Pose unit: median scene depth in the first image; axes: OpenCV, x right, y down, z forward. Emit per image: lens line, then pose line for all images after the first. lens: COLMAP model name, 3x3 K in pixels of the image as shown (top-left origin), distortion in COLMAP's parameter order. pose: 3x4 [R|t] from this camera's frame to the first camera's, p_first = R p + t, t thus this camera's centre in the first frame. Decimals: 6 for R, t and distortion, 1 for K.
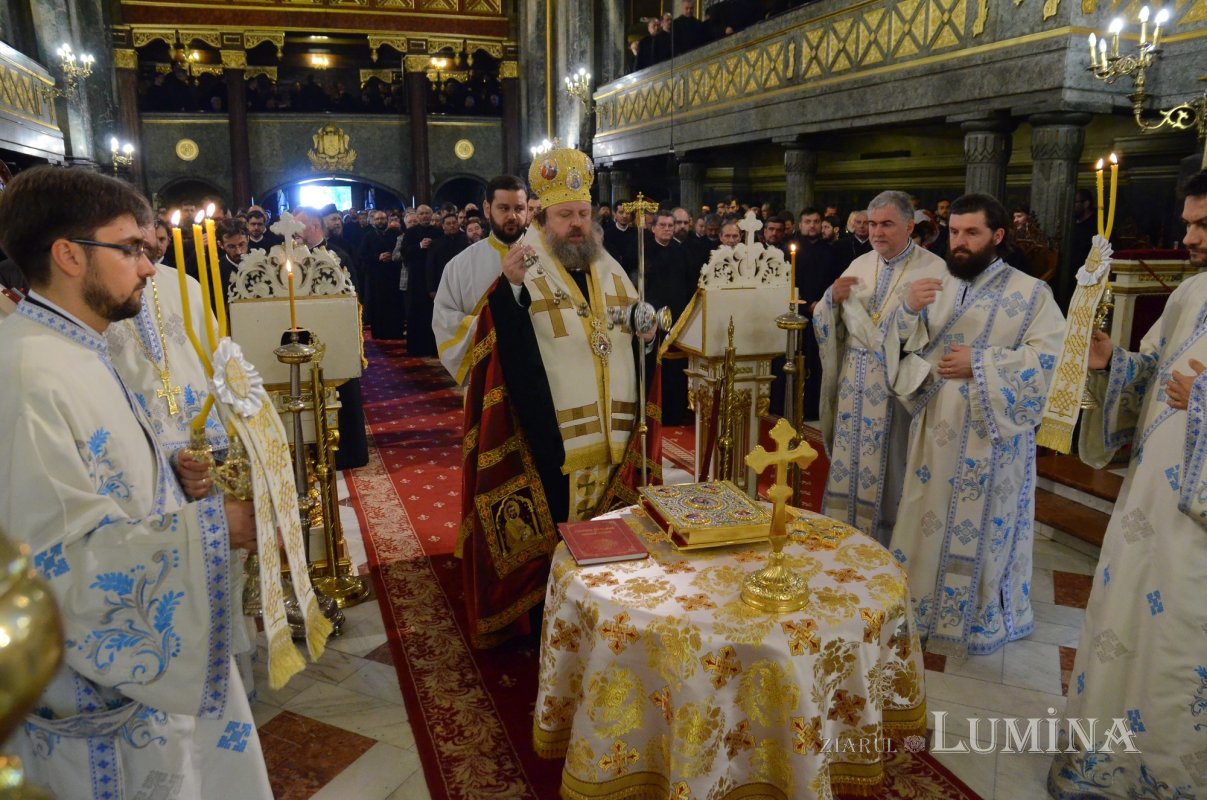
lens RADIAL K [[900.7, 0, 603.5], [0, 900.7, 400.0], [0, 0, 1]] dist [-0.120908, 0.108524]
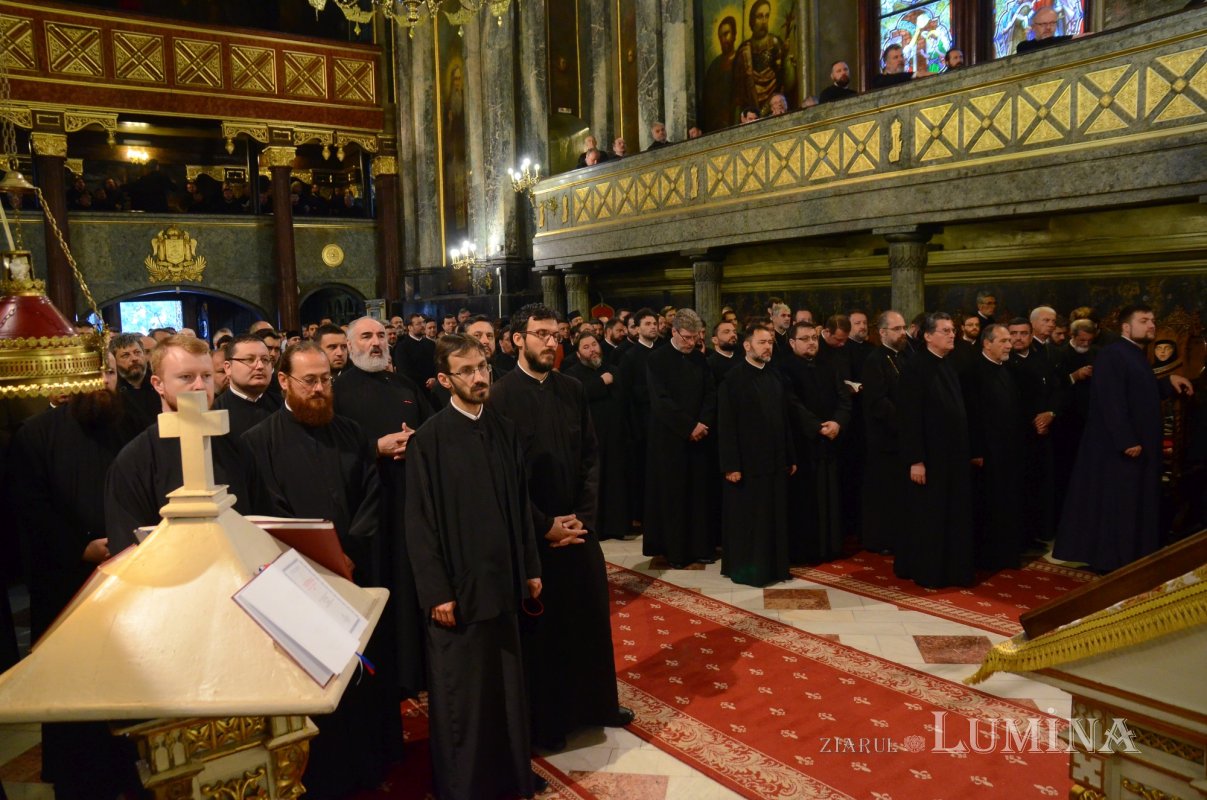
lens RADIAL K [[900.7, 0, 603.5], [0, 900.7, 400.0], [0, 0, 1]] dist [-0.120908, 0.108524]
pose [[0.961429, -0.053898, 0.269722, -0.161937], [0.085278, 0.990702, -0.106006, -0.031917], [-0.261501, 0.124918, 0.957086, 0.138142]]
